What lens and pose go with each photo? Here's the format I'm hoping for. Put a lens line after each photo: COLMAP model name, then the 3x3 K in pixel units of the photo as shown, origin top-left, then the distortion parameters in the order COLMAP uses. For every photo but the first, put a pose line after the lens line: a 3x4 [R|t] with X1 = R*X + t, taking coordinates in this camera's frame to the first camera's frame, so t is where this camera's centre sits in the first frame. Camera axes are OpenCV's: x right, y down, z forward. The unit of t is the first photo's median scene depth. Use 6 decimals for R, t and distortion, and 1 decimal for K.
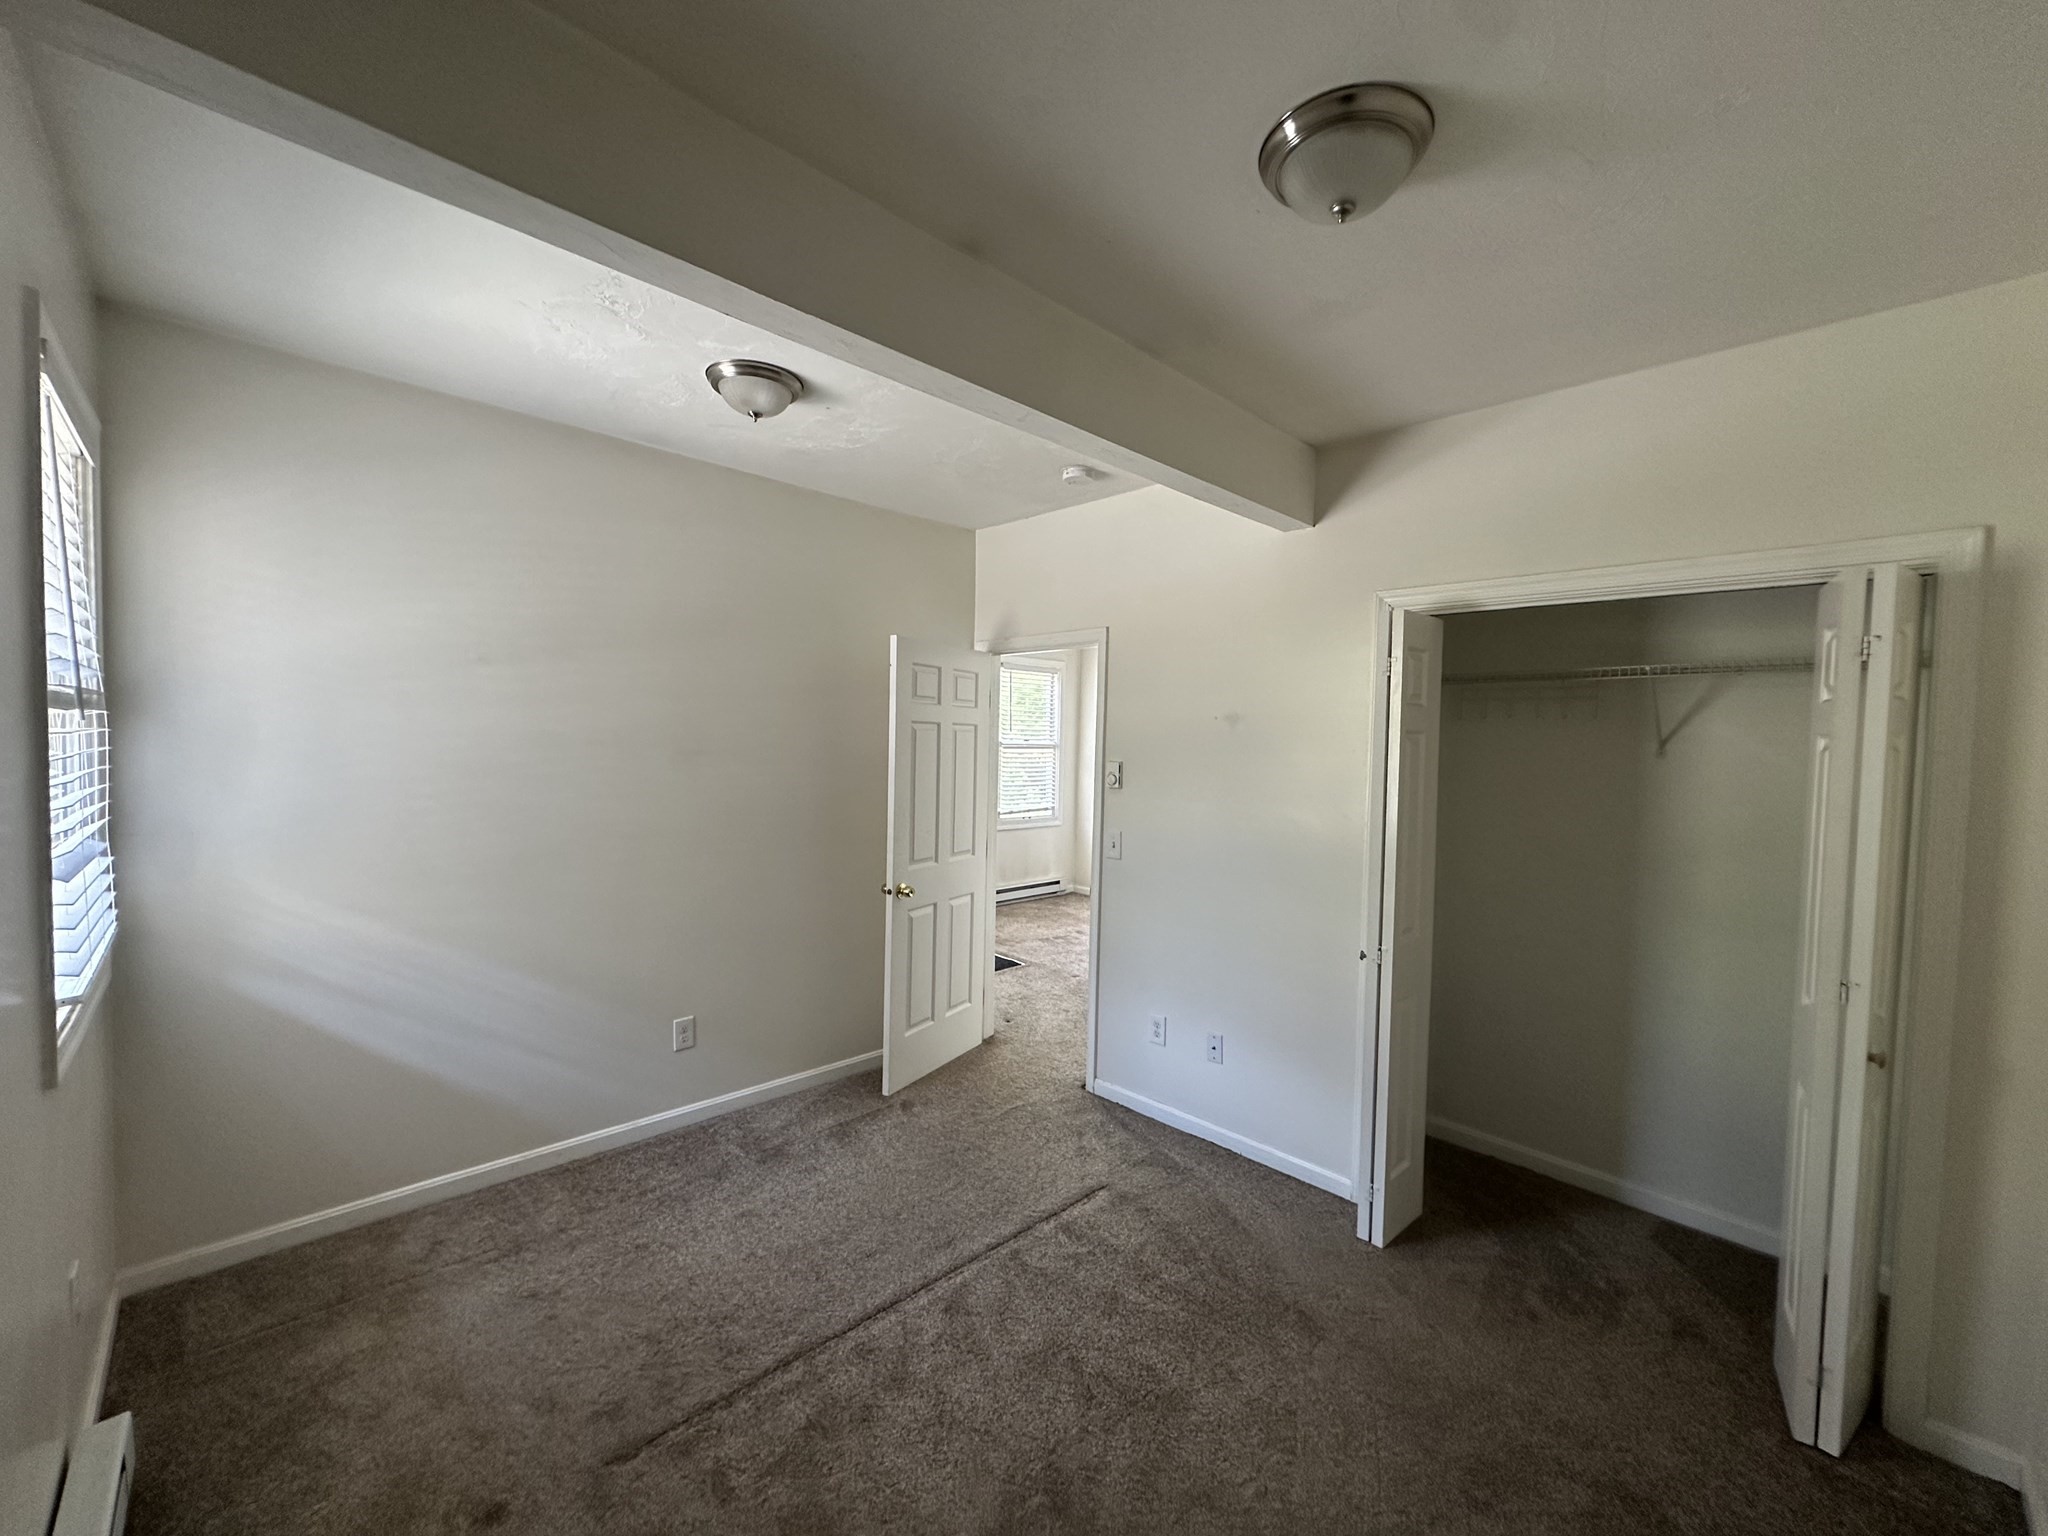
lens RADIAL K [[812.0, 0, 1024.5], [0, 812.0, 773.1], [0, 0, 1]] dist [0.000058, -0.000033]
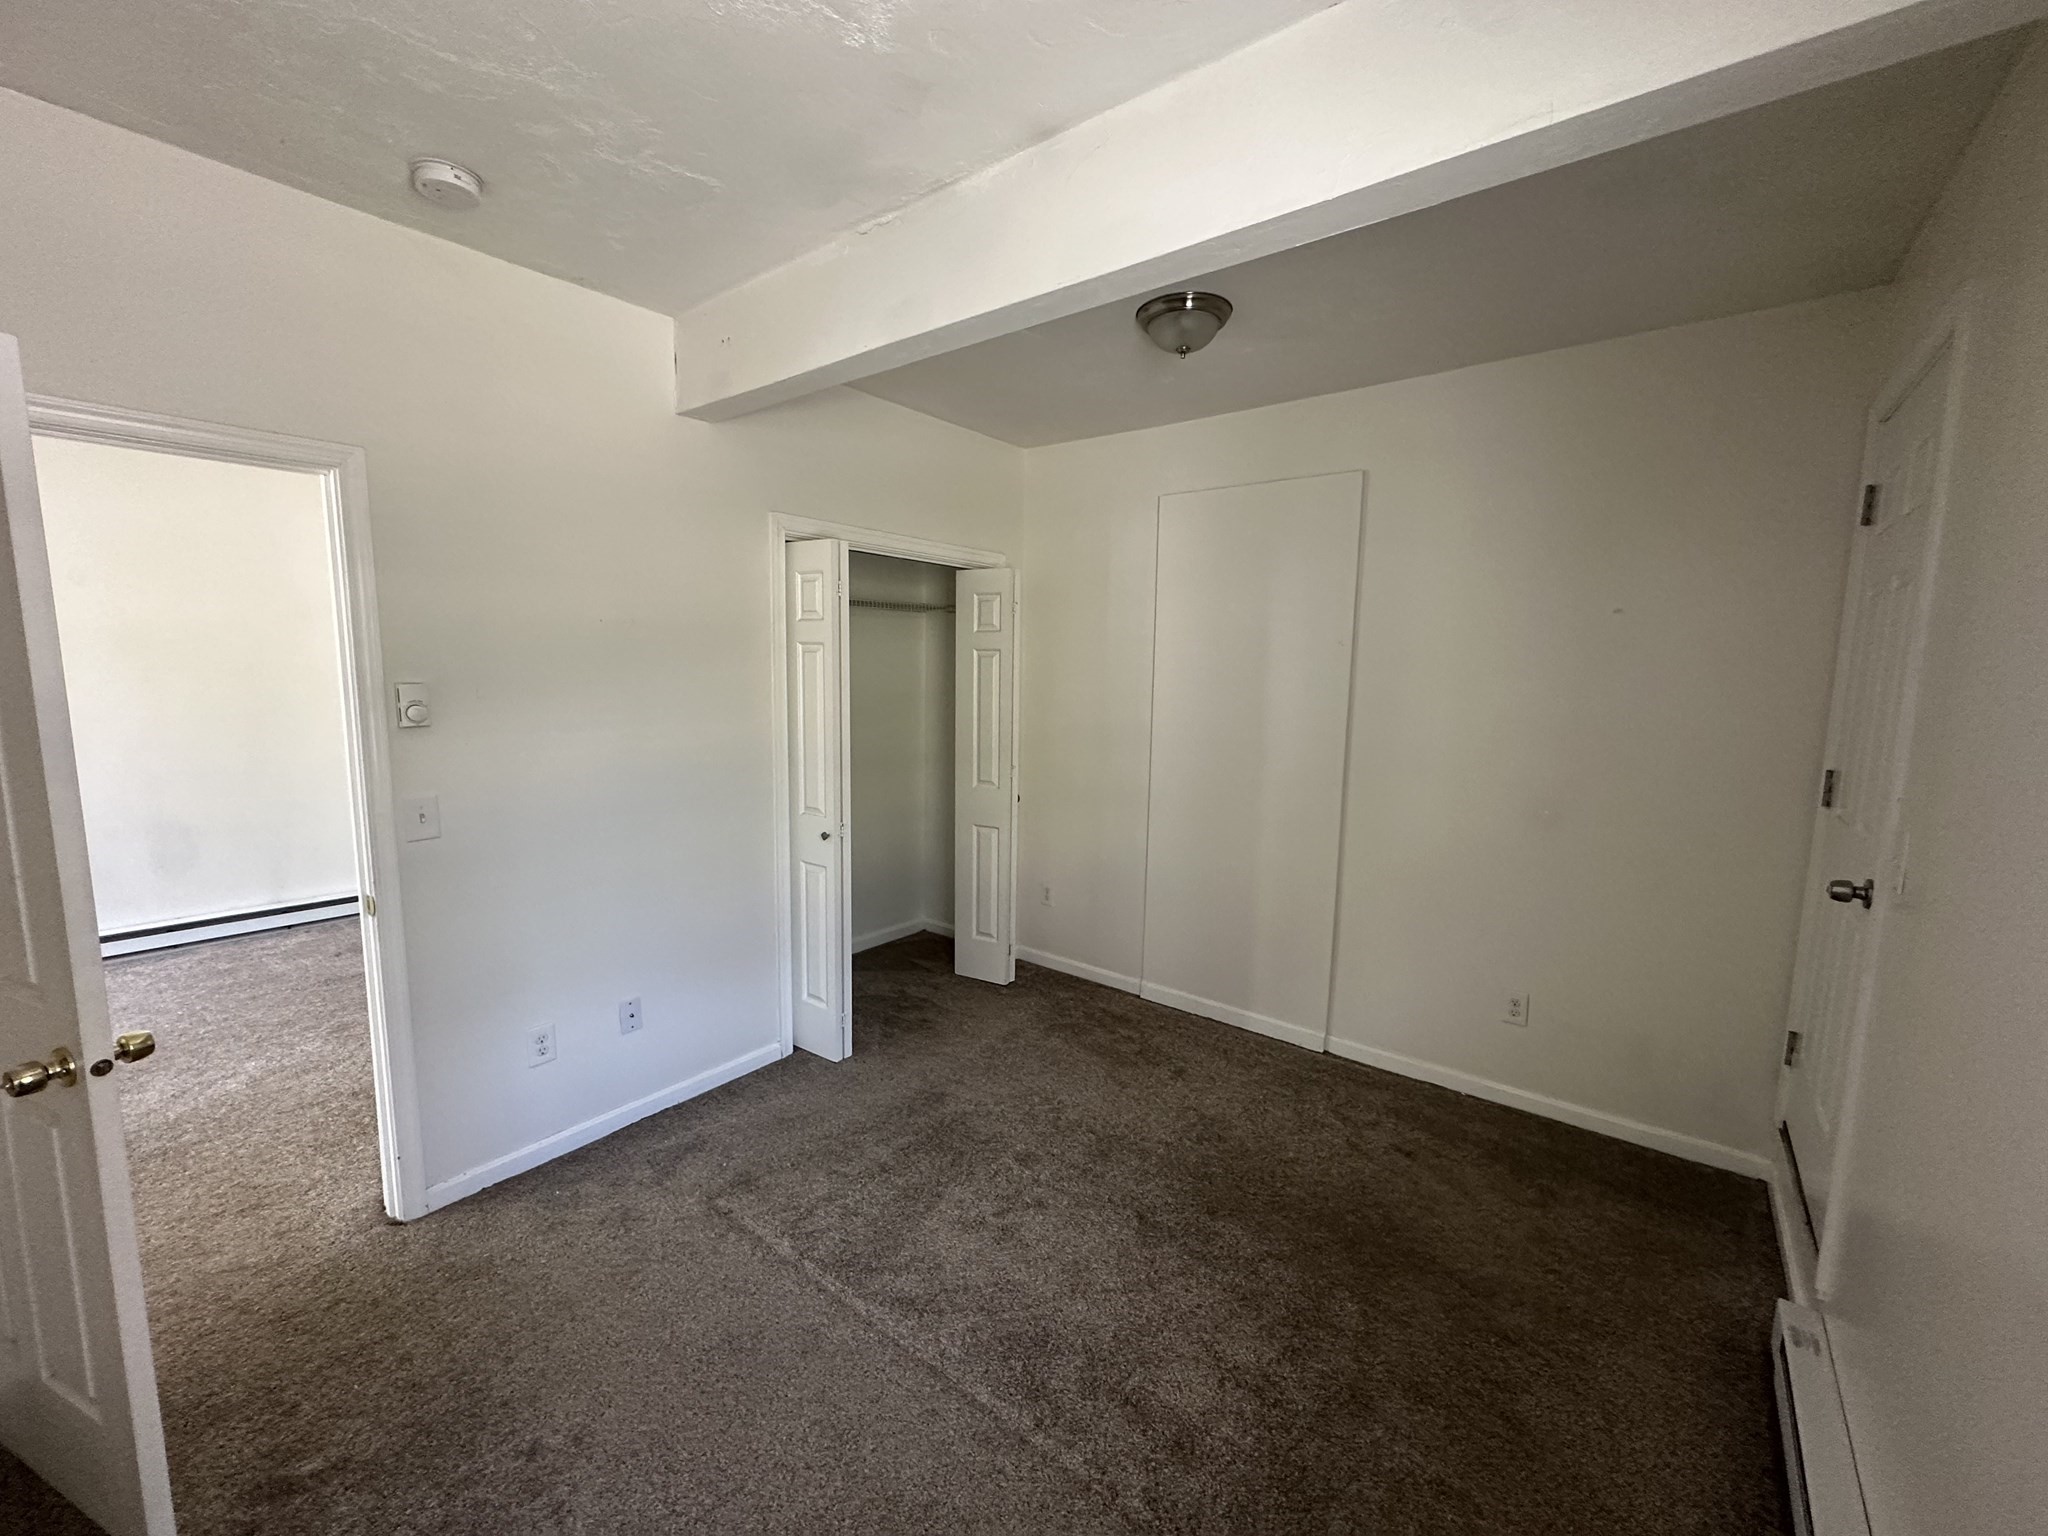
lens RADIAL K [[812.0, 0, 1024.6], [0, 812.0, 762.6], [0, 0, 1]] dist [0.000058, -0.000033]
pose [[-0.121113, -0.145269, 0.981951, -0.648754], [0.022825, 0.988564, 0.149063, -0.041589], [-0.992376, 0.040466, -0.116412, 0.724823]]
